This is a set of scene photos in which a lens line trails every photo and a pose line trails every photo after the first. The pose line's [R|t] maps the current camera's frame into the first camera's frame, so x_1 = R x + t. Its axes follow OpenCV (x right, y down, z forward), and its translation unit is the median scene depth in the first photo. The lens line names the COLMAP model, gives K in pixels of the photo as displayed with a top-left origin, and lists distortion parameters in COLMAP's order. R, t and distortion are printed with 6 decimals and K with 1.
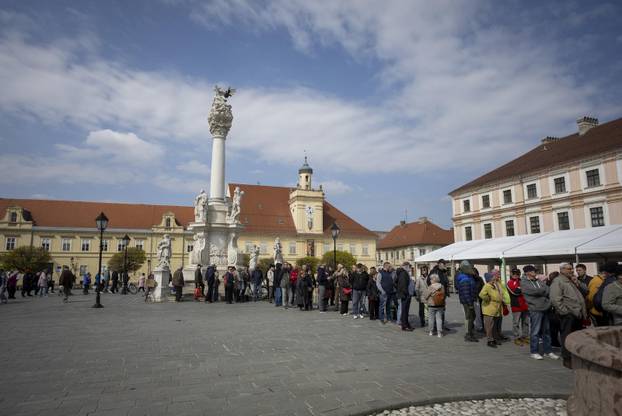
lens RADIAL K [[391.9, 0, 307.8], [0, 391.9, 211.8], [0, 0, 1]] dist [-0.045013, 0.055904]
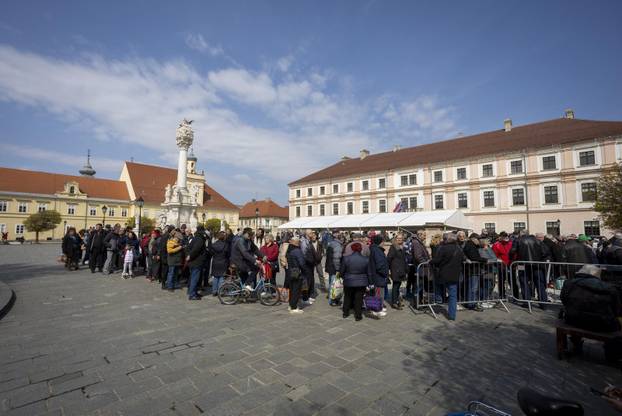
lens RADIAL K [[299.8, 0, 303.5], [0, 299.8, 207.4], [0, 0, 1]] dist [-0.055443, 0.034687]
pose [[0.899204, 0.052761, 0.434336, -0.108512], [-0.080176, 0.995763, 0.045029, -0.016839], [-0.430120, -0.075313, 0.899625, -0.121994]]
